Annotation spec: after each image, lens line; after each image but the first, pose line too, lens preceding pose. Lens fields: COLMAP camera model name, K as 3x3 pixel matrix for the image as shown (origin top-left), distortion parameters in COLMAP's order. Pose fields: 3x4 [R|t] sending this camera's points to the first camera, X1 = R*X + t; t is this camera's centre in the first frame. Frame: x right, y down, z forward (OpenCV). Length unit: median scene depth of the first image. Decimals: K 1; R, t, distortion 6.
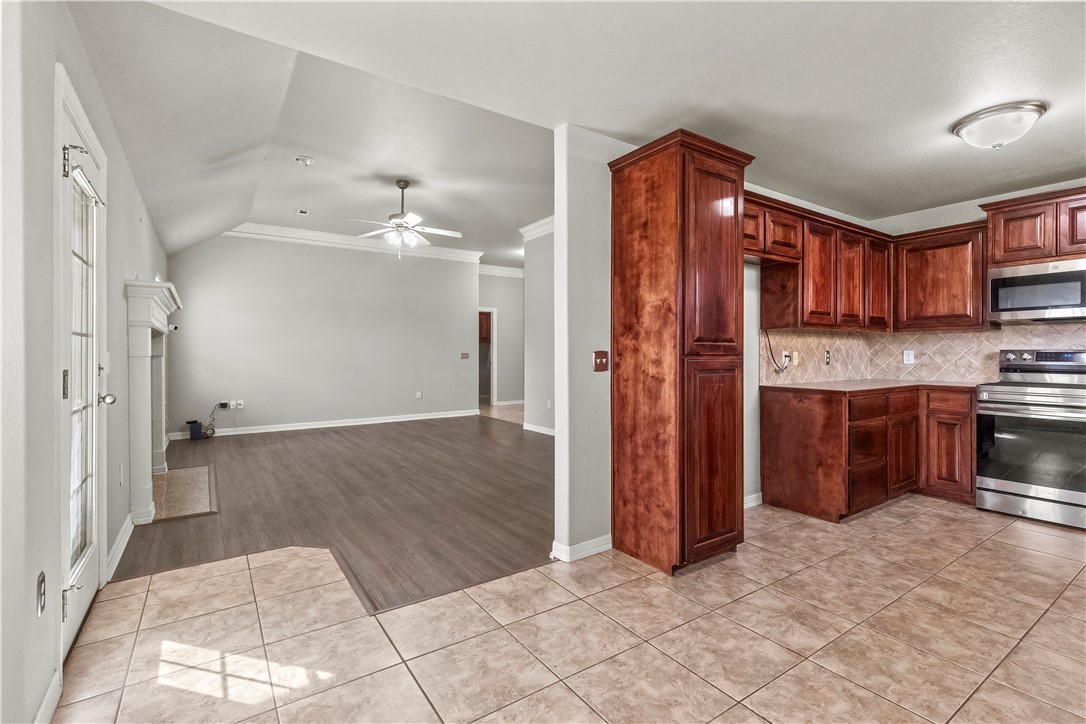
lens RADIAL K [[492.2, 0, 541.4], [0, 492.2, 352.2], [0, 0, 1]] dist [0.001625, -0.000289]
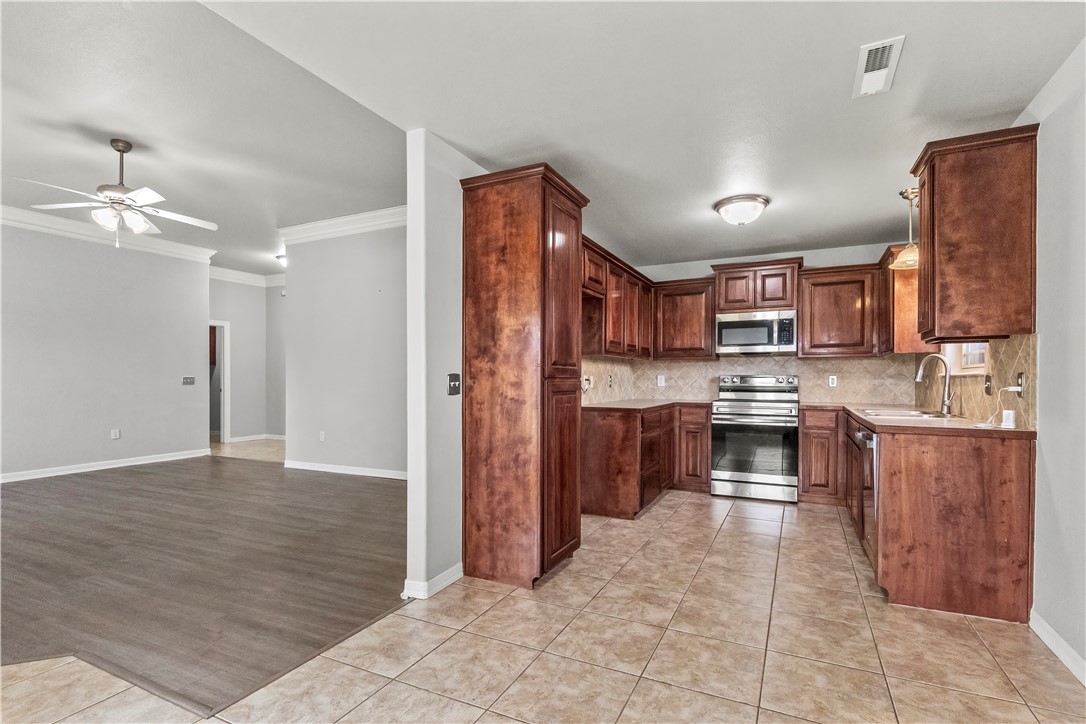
lens RADIAL K [[510.2, 0, 549.4], [0, 510.2, 380.4], [0, 0, 1]] dist [0.002895, -0.000106]
pose [[0.866266, -0.000417, 0.499584, -0.217581], [-0.002172, 0.999987, 0.004600, 0.005690], [-0.499579, -0.005070, 0.866253, 0.040674]]
